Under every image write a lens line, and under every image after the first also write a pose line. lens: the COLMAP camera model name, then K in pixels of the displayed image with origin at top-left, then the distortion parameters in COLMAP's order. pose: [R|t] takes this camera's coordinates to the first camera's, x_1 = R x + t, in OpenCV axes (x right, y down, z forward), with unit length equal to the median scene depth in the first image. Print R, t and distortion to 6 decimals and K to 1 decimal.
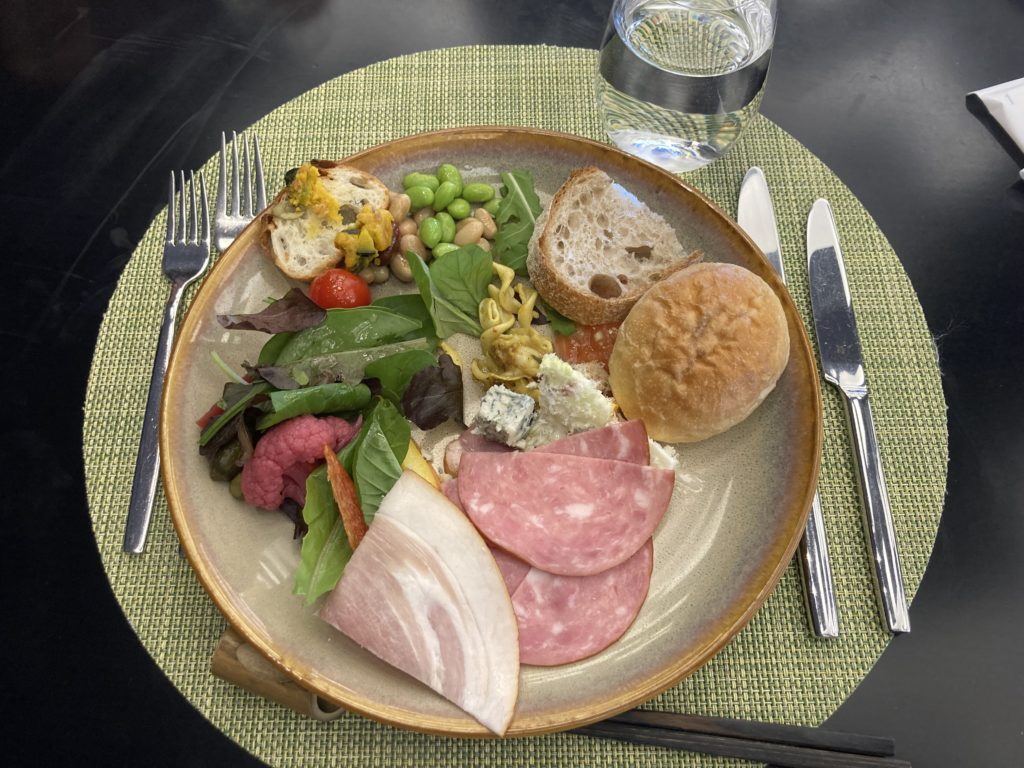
lens RADIAL K [[829.7, 0, 512.1], [0, 829.7, 381.7], [0, 0, 1]] dist [-0.032317, 0.040170]
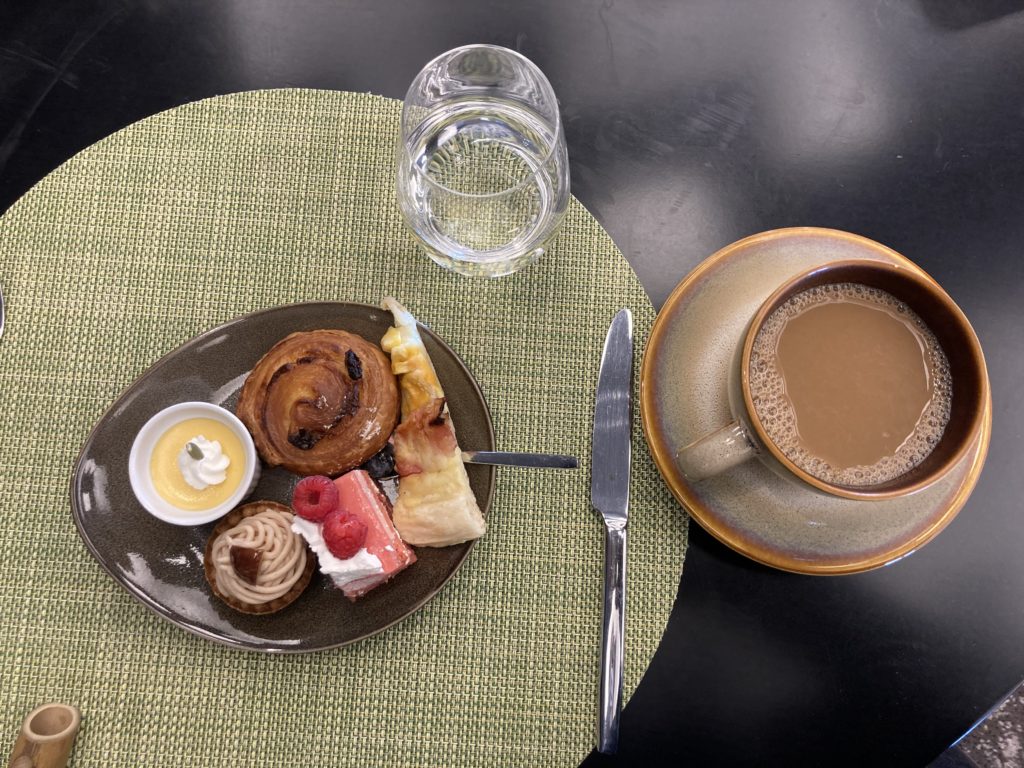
lens RADIAL K [[829.7, 0, 512.1], [0, 829.7, 381.3], [0, 0, 1]] dist [-0.032317, 0.040170]
pose [[0.996813, 0.077615, 0.018414, 0.246170], [-0.079747, 0.964142, 0.253120, -0.404628], [0.001892, -0.253782, 0.967260, 0.009854]]
